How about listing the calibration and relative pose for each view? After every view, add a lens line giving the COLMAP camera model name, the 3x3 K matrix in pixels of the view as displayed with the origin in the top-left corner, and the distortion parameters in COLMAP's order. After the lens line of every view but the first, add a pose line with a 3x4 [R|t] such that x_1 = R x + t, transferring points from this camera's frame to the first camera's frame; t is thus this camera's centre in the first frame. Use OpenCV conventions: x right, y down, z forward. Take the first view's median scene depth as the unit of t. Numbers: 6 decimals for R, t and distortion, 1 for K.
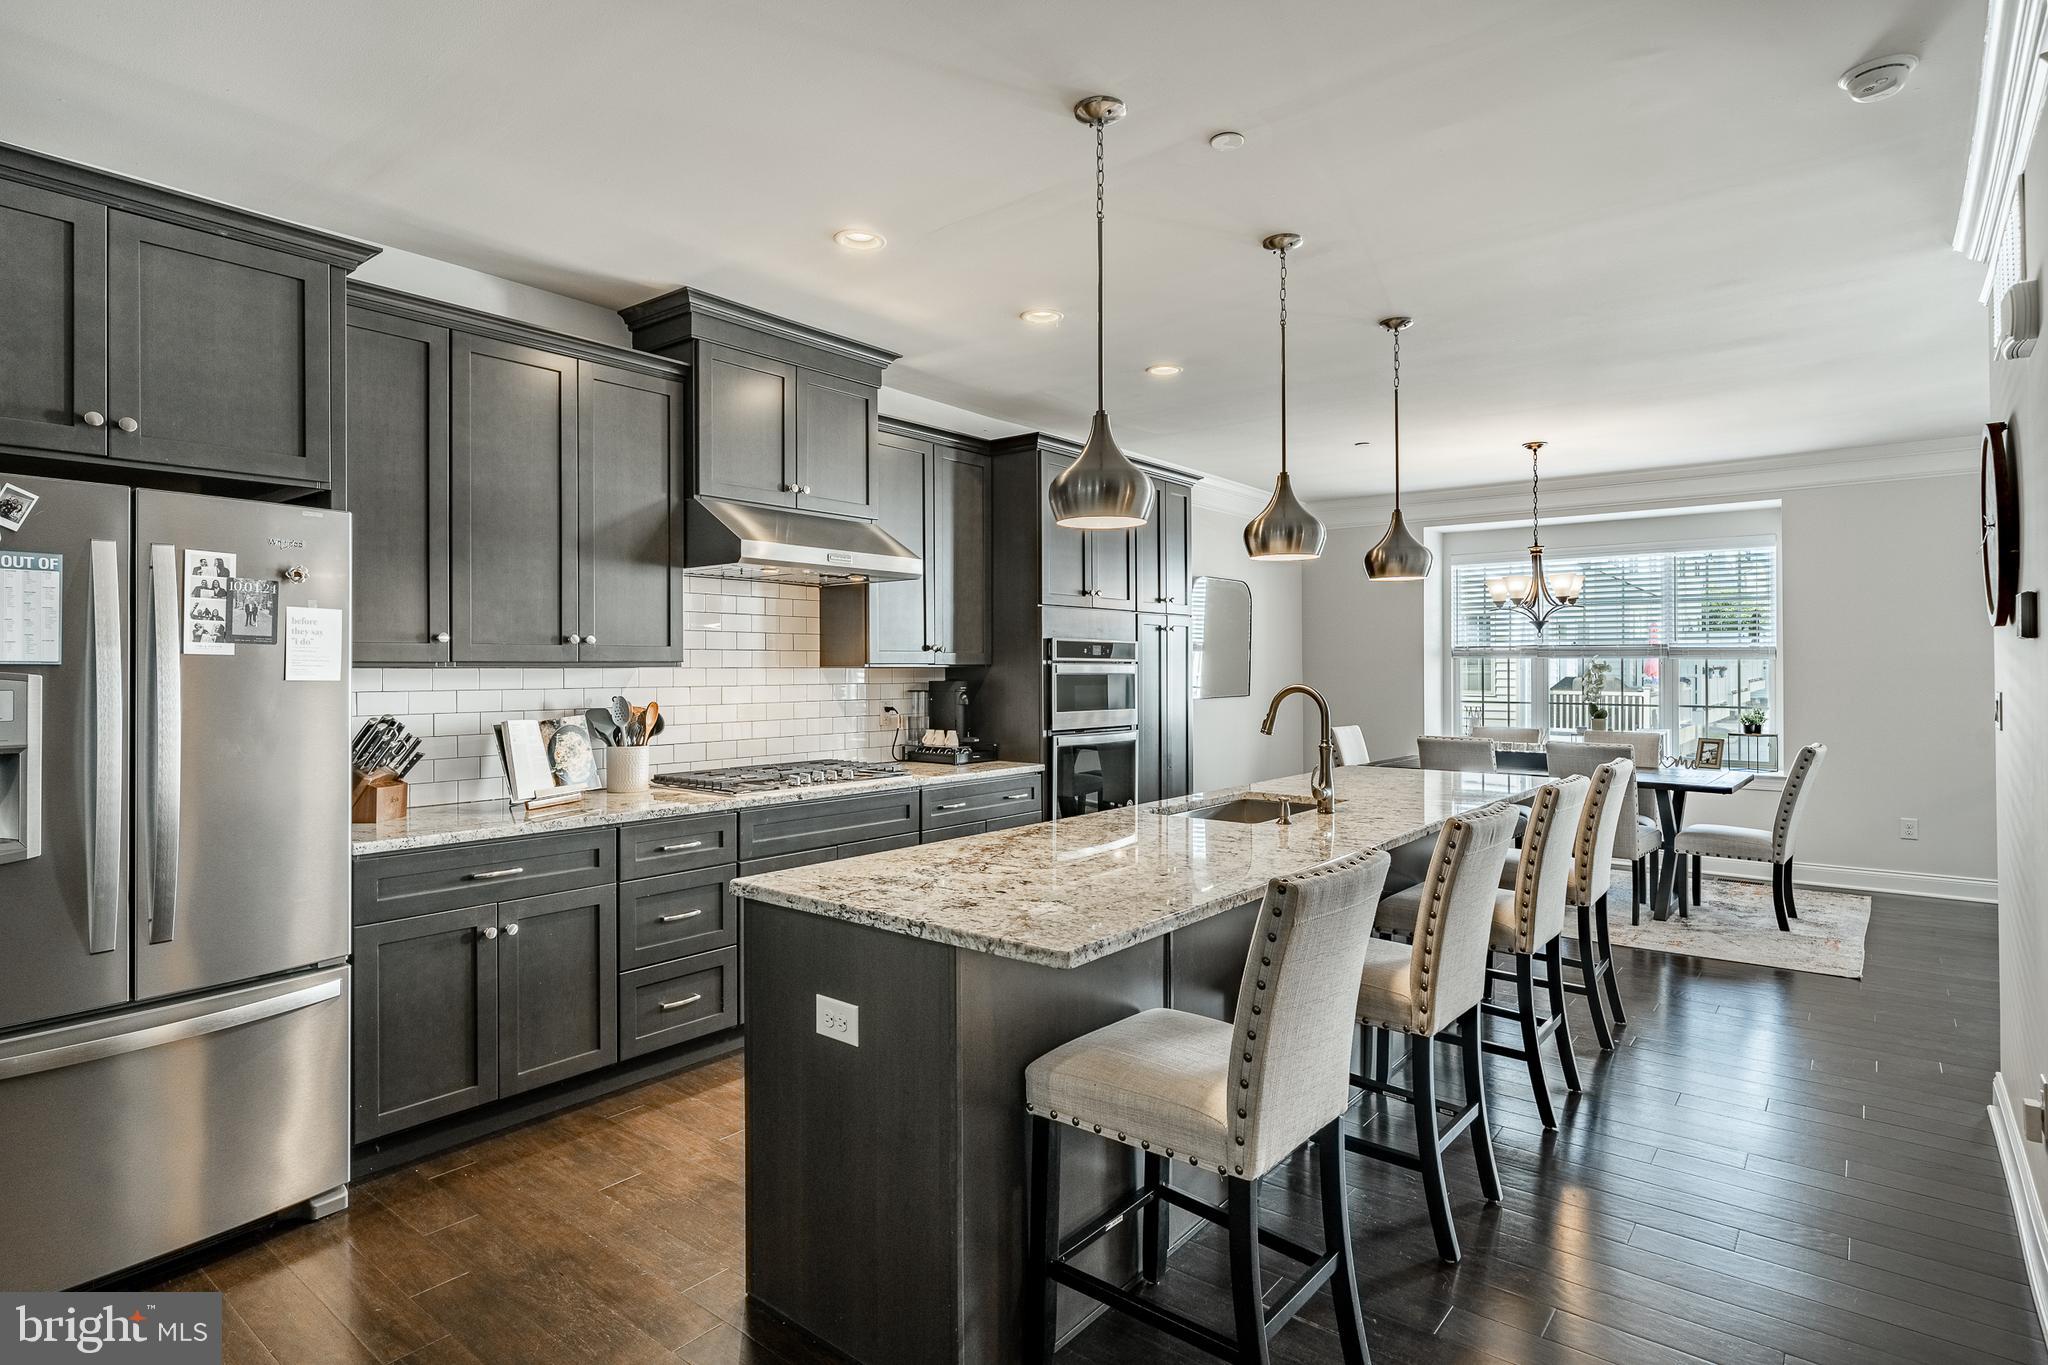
lens RADIAL K [[1053.2, 0, 1028.4], [0, 1053.2, 663.0], [0, 0, 1]] dist [-0.000034, 0.000079]
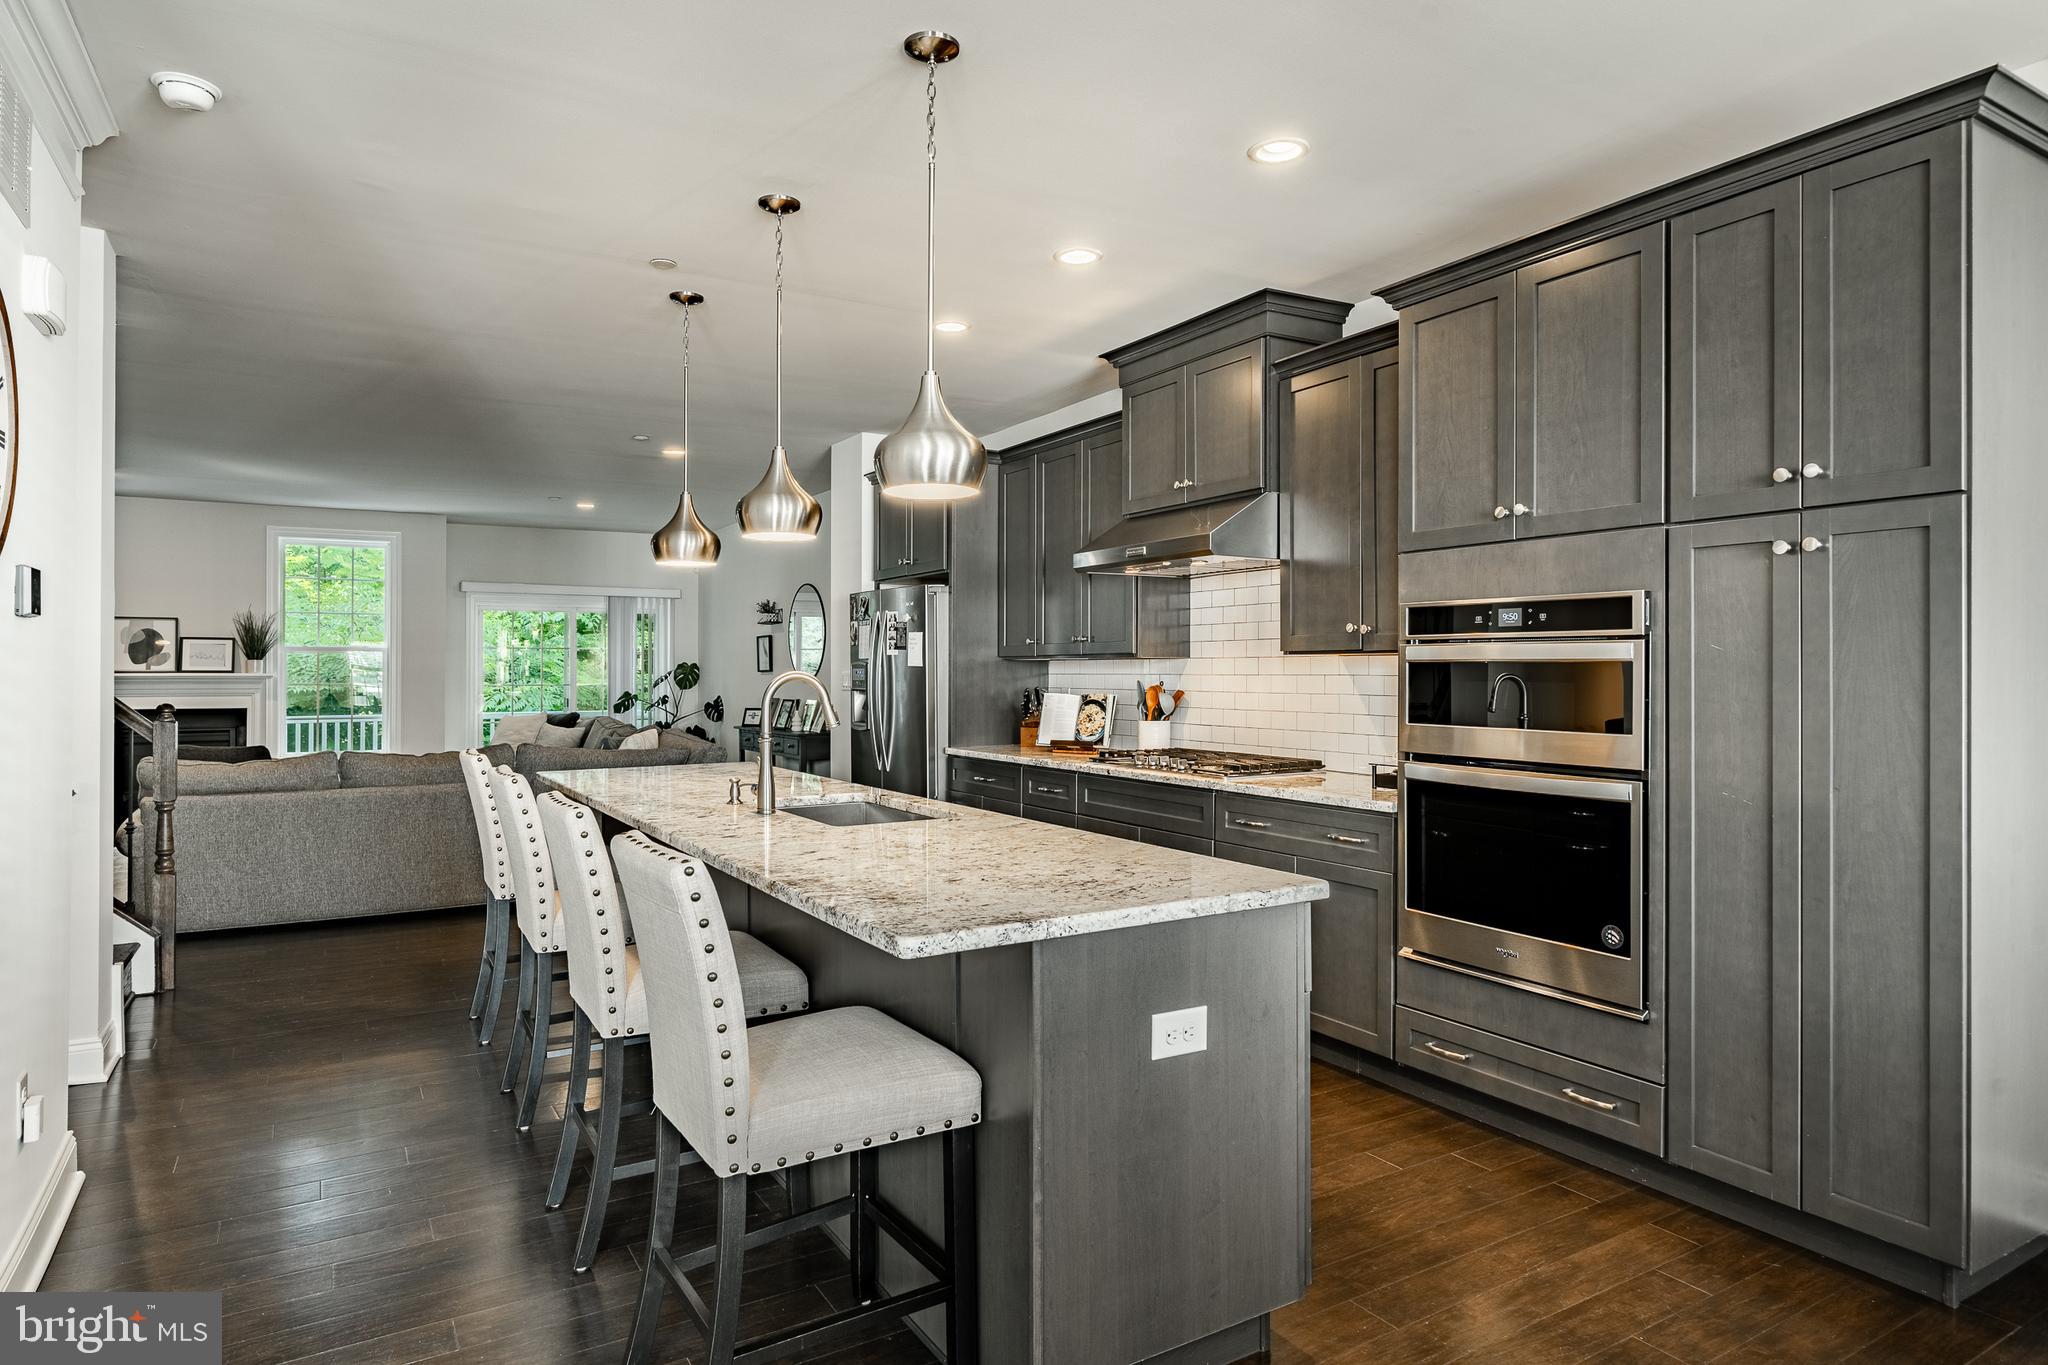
lens RADIAL K [[1153.5, 0, 1024.0], [0, 1153.5, 682.5], [0, 0, 1]] dist [-0.000077, 0.000032]
pose [[-0.337035, 0.010245, -0.941437, 0.912118], [0.006698, 0.999942, 0.008483, 0.019087], [0.941468, -0.003446, -0.337084, 1.247857]]
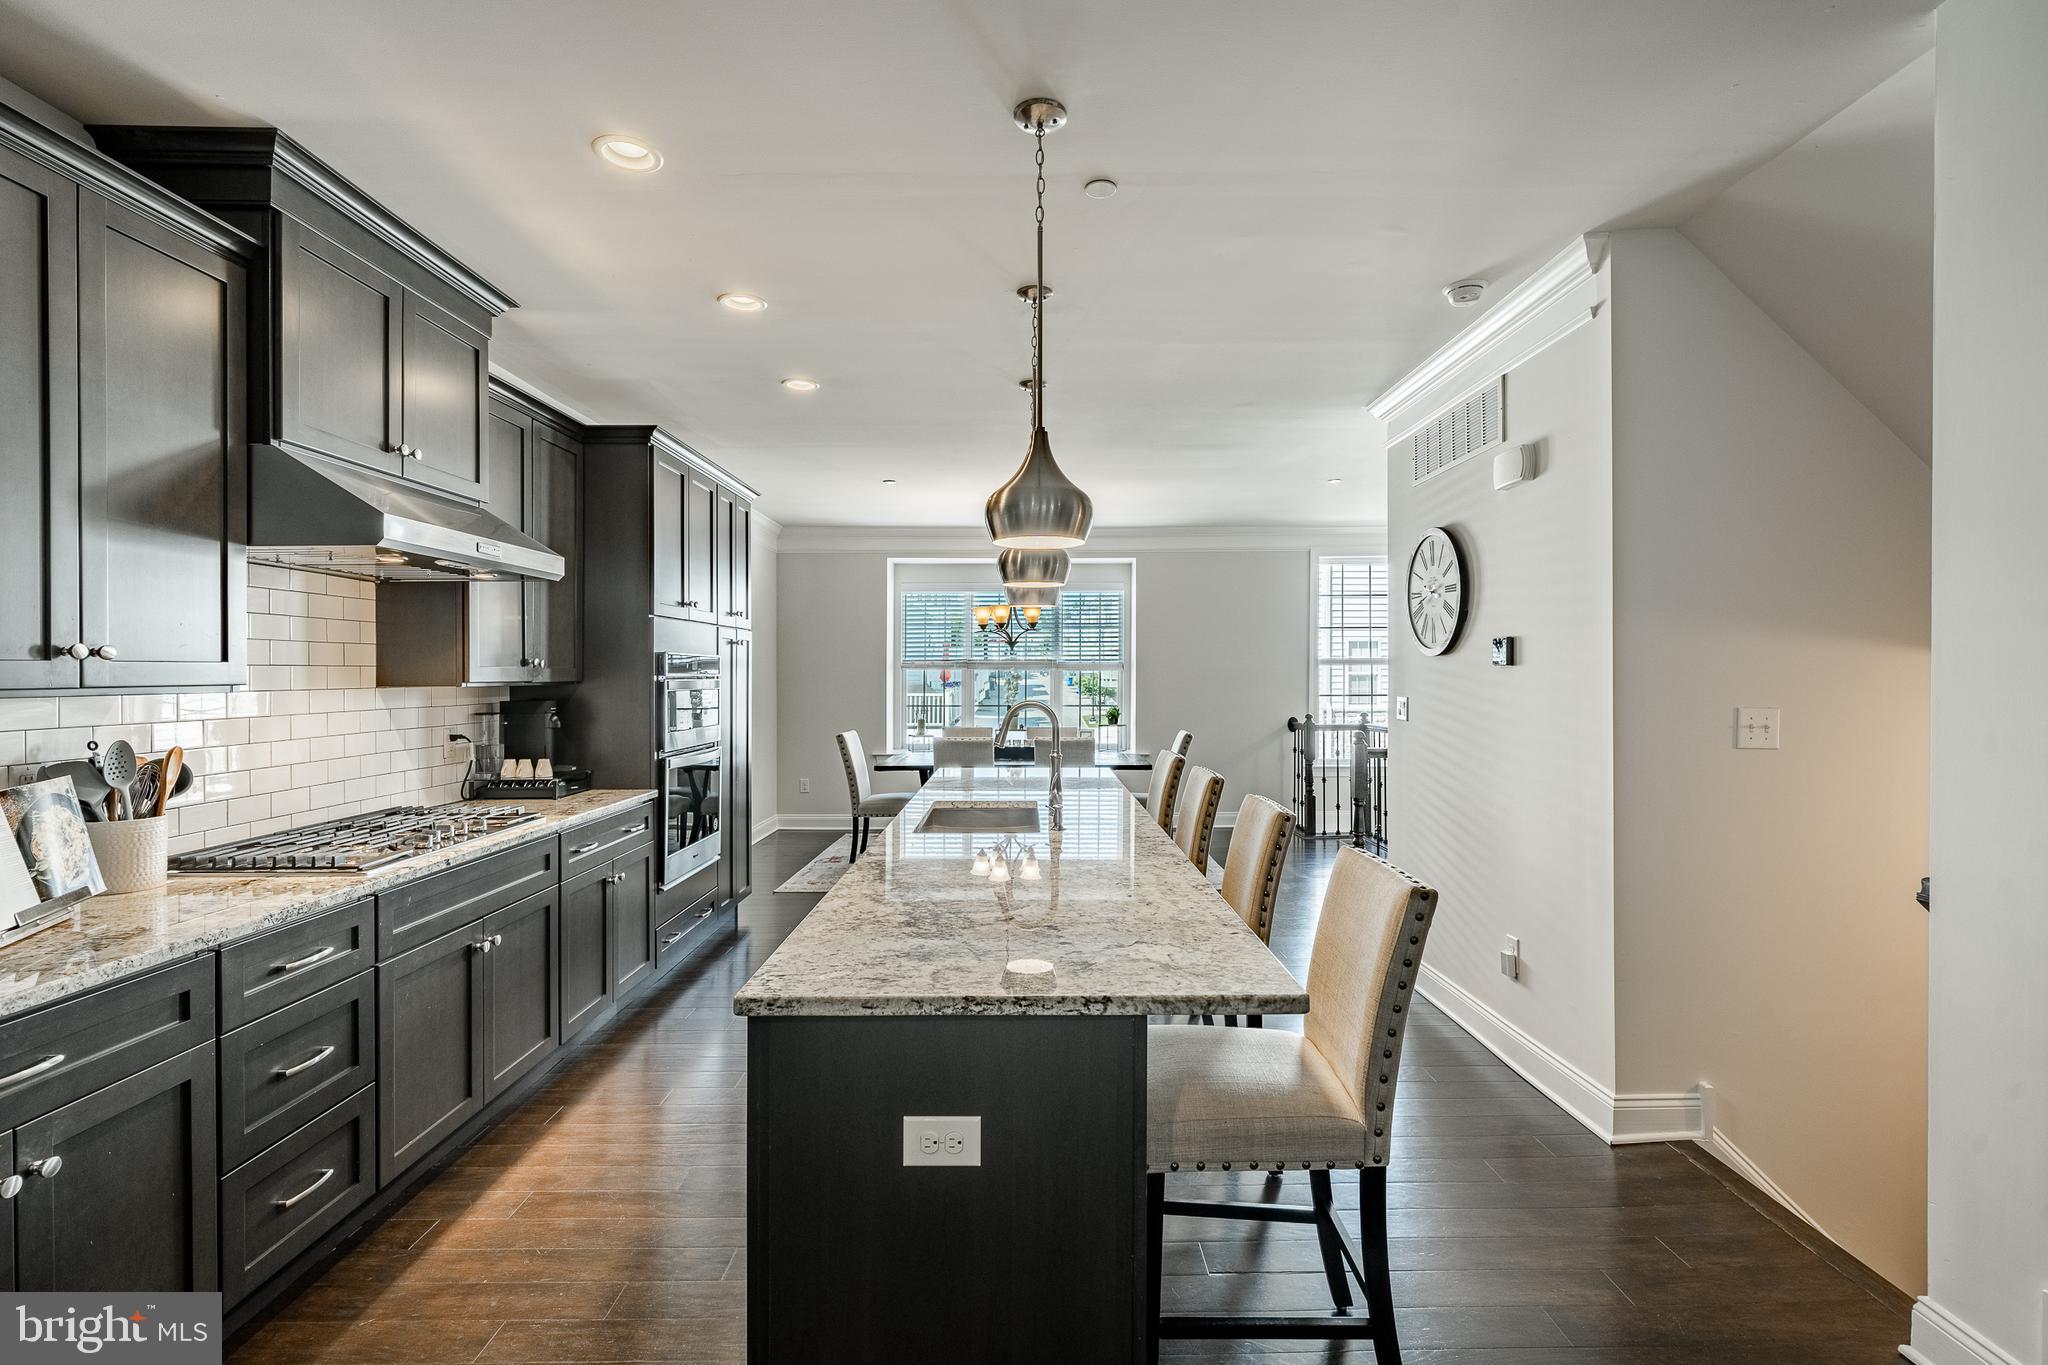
lens RADIAL K [[923.1, 0, 1027.6], [0, 923.1, 677.0], [0, 0, 1]] dist [-0.001111, 0.000110]
pose [[0.775559, -0.004840, 0.631257, -0.290898], [-0.000103, 0.999970, 0.007794, -0.009960], [-0.631275, -0.006110, 0.775535, 0.211927]]
